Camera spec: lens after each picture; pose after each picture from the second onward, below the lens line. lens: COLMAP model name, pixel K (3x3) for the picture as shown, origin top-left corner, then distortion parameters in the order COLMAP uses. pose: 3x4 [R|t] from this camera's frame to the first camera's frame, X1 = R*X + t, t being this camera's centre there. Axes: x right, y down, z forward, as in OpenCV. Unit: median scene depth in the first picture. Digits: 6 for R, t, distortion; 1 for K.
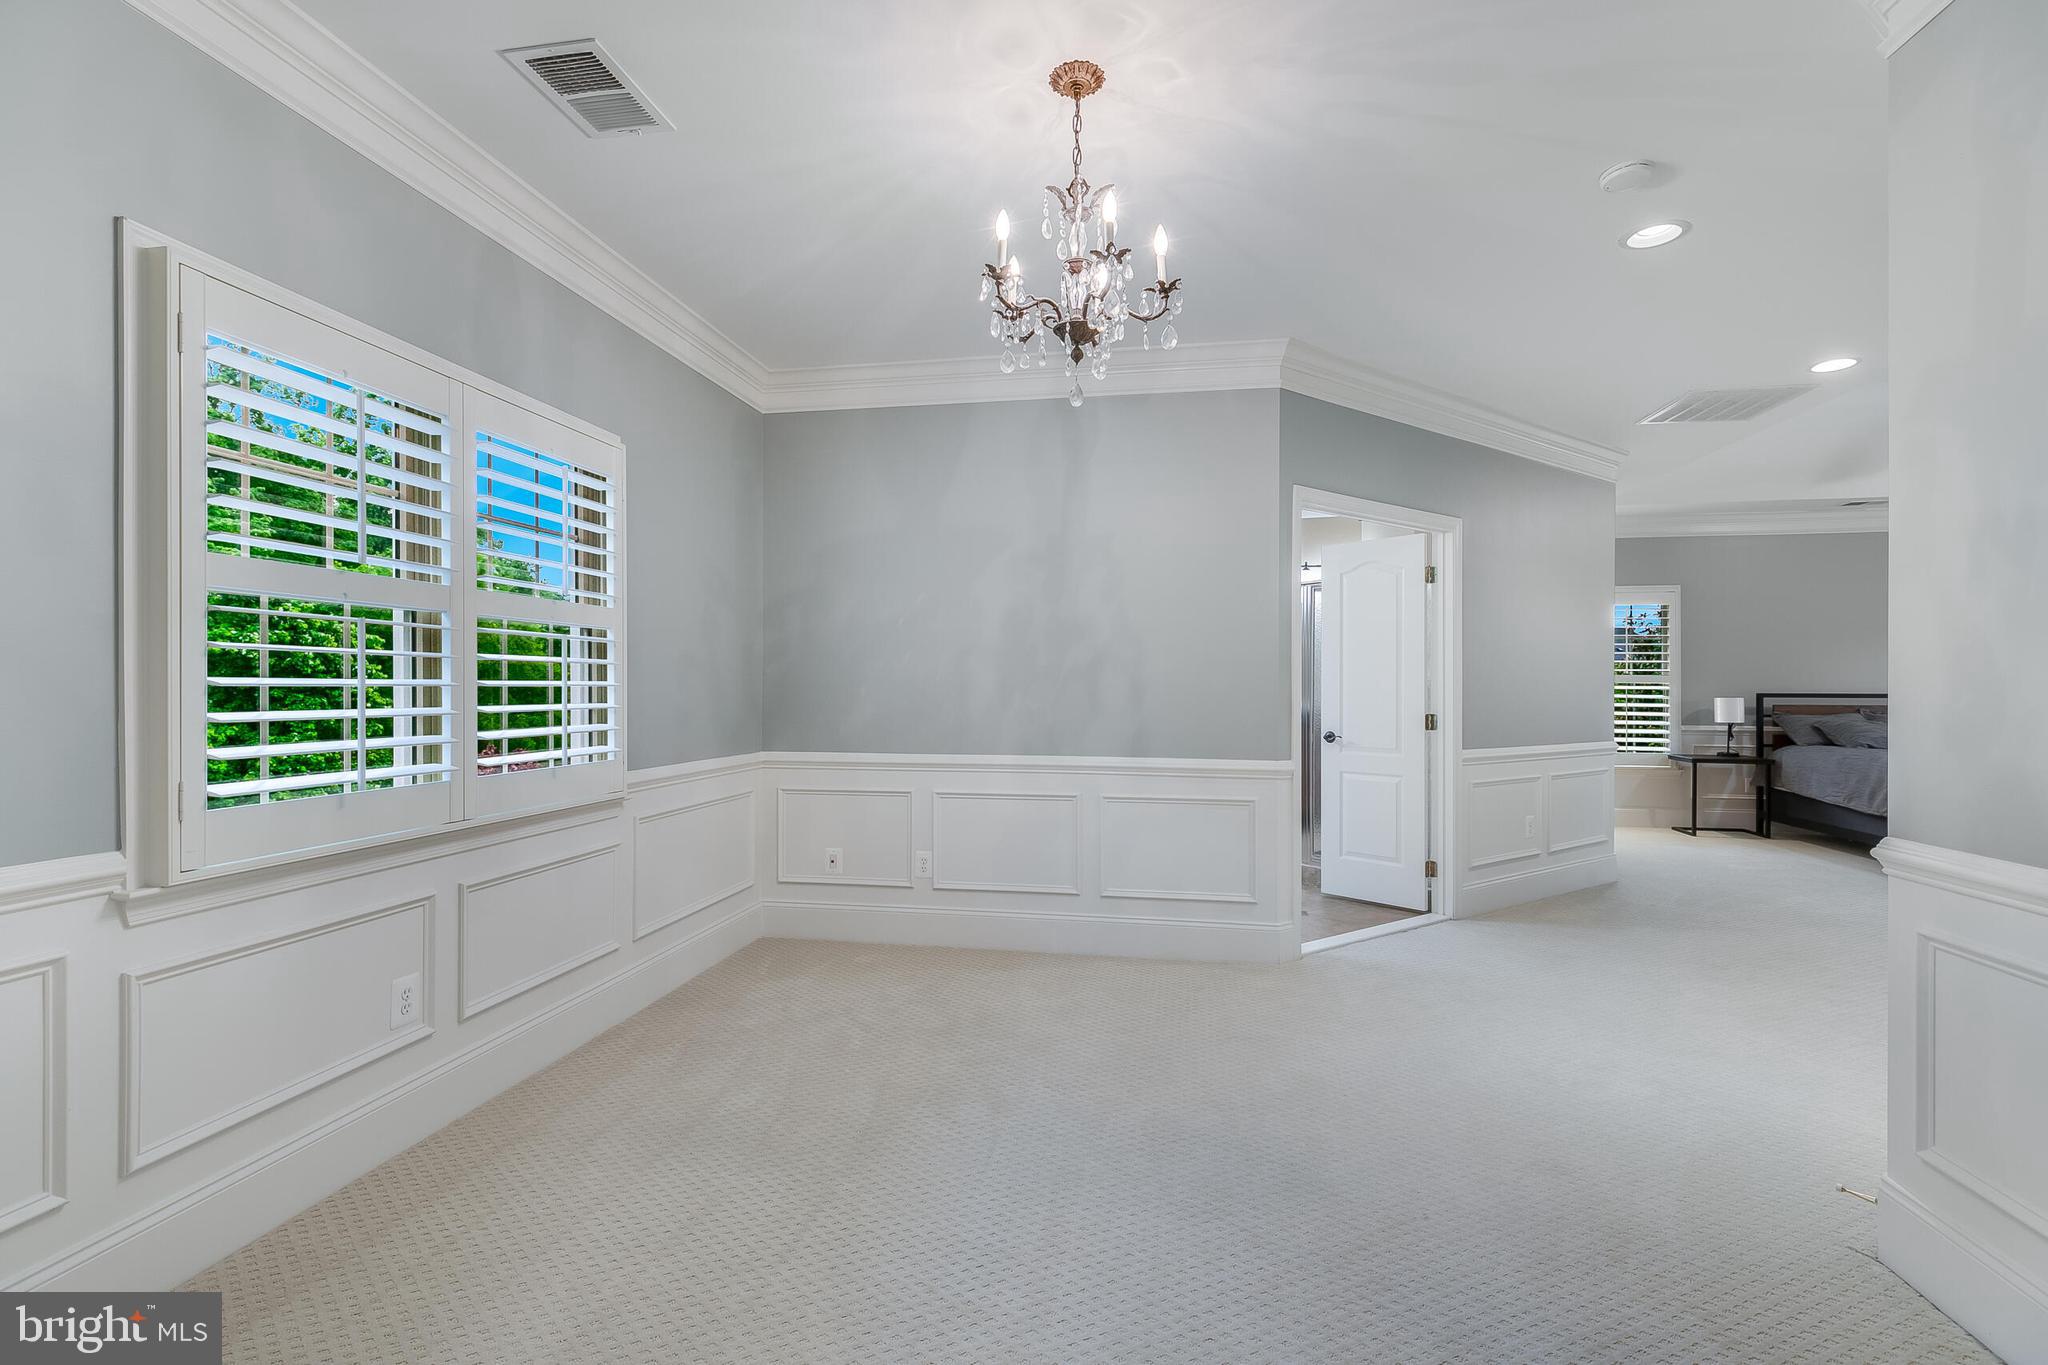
lens RADIAL K [[918.2, 0, 1012.0], [0, 918.2, 686.5], [0, 0, 1]] dist [0.005788, -0.002931]
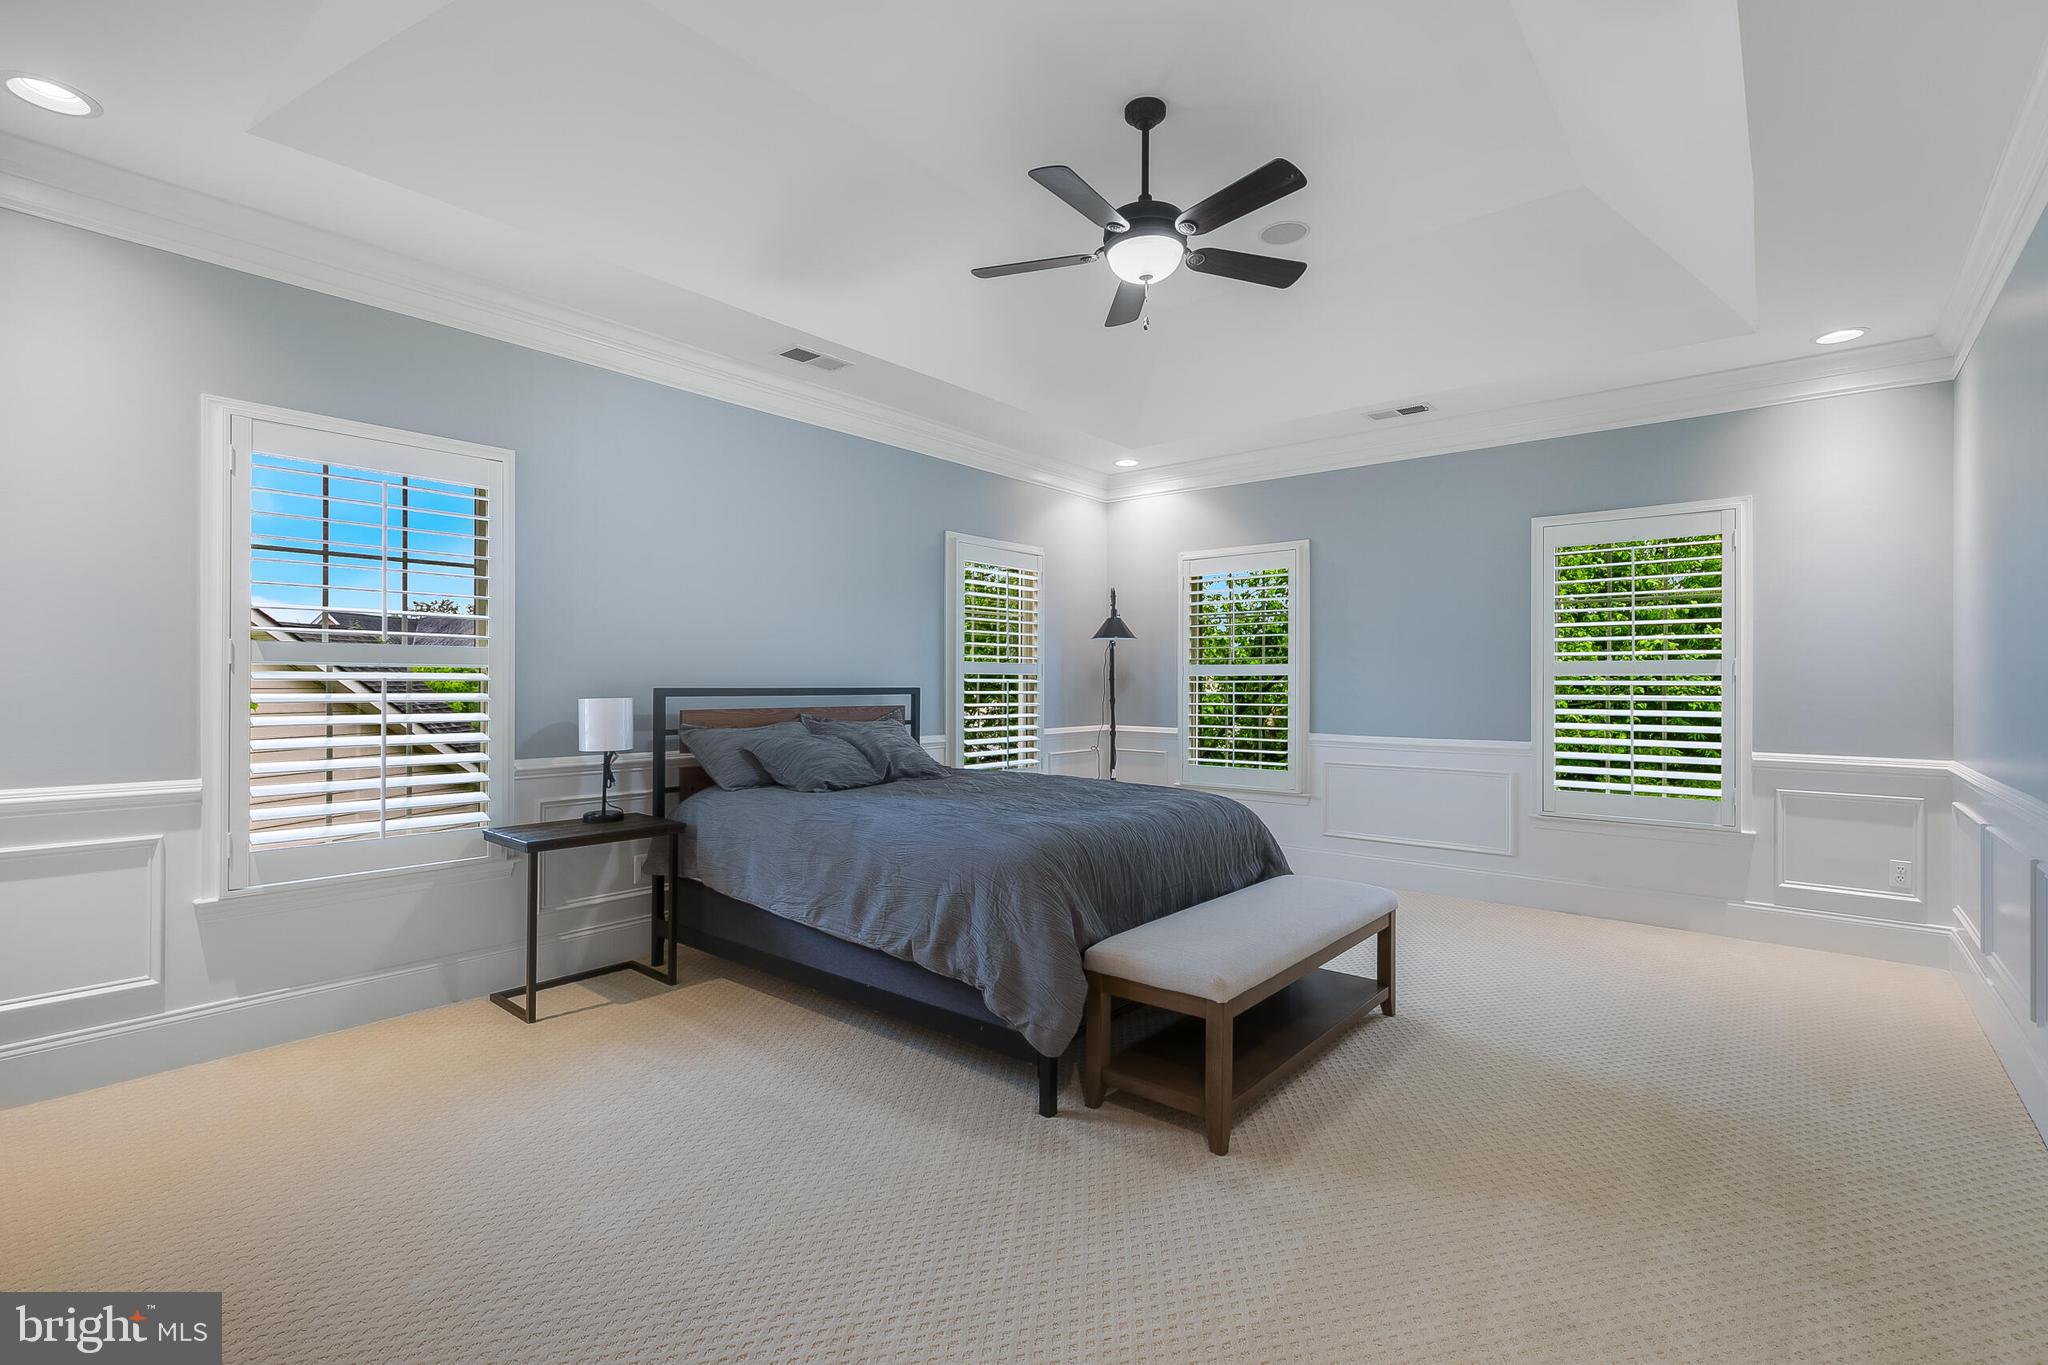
lens RADIAL K [[918.2, 0, 1018.0], [0, 918.2, 680.6], [0, 0, 1]] dist [0.005788, -0.002931]
pose [[0.486207, 0.004140, 0.873834, 0.473522], [-0.004713, 0.999987, -0.002115, 0.003561], [-0.873831, -0.003091, 0.486220, 0.590715]]
